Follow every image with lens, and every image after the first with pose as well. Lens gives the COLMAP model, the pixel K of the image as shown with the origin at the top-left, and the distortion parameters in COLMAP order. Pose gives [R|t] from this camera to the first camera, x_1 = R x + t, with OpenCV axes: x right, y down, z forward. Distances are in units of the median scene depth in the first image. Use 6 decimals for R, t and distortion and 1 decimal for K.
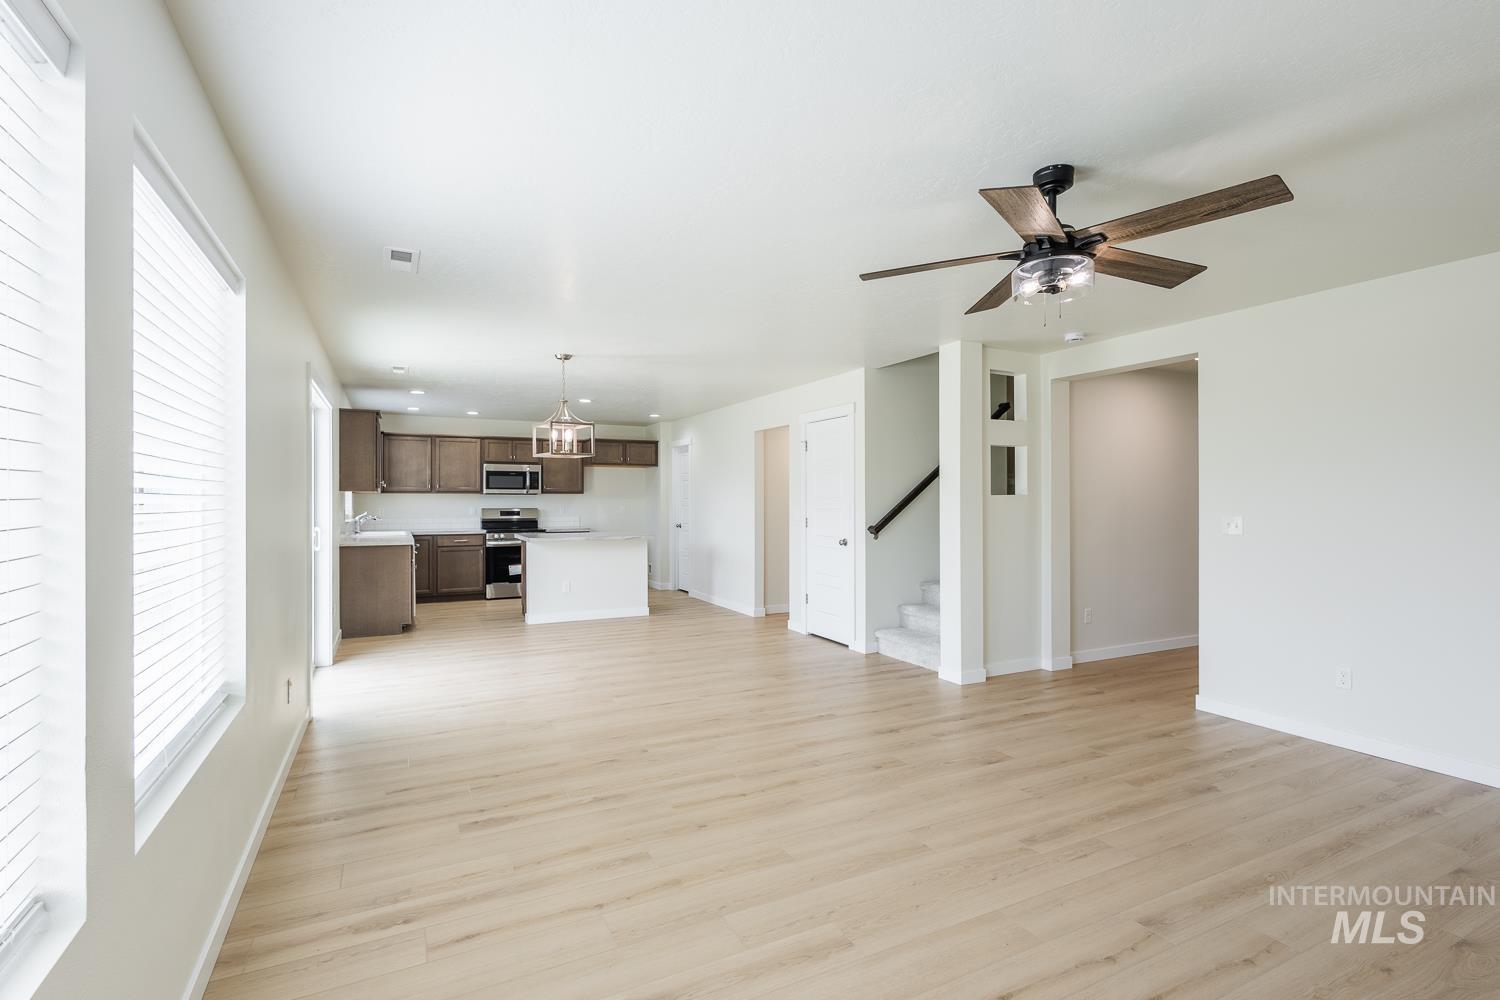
lens RADIAL K [[702.6, 0, 752.1], [0, 702.6, 497.3], [0, 0, 1]] dist [0.003319, 0.000193]
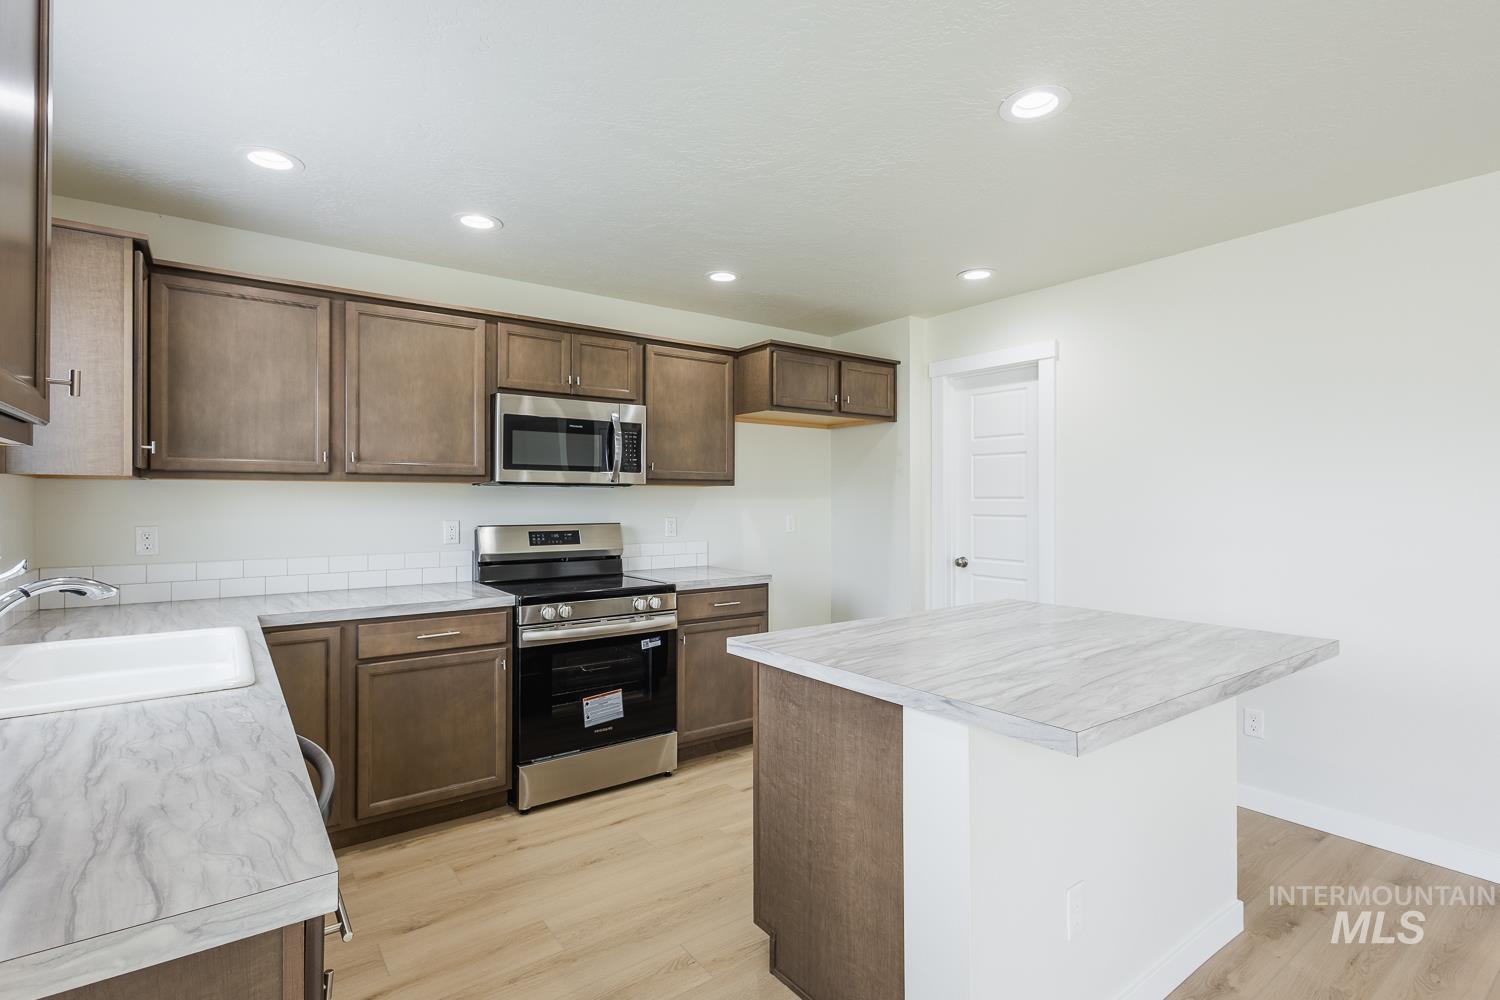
lens RADIAL K [[714.7, 0, 750.0], [0, 714.7, 500.0], [0, 0, 1]] dist [0.003414, 0.000275]
pose [[0.986214, -0.001225, 0.165470, -0.436185], [0.000900, 0.999998, 0.002039, 0.003375], [-0.165472, -0.001862, 0.986213, 0.881044]]
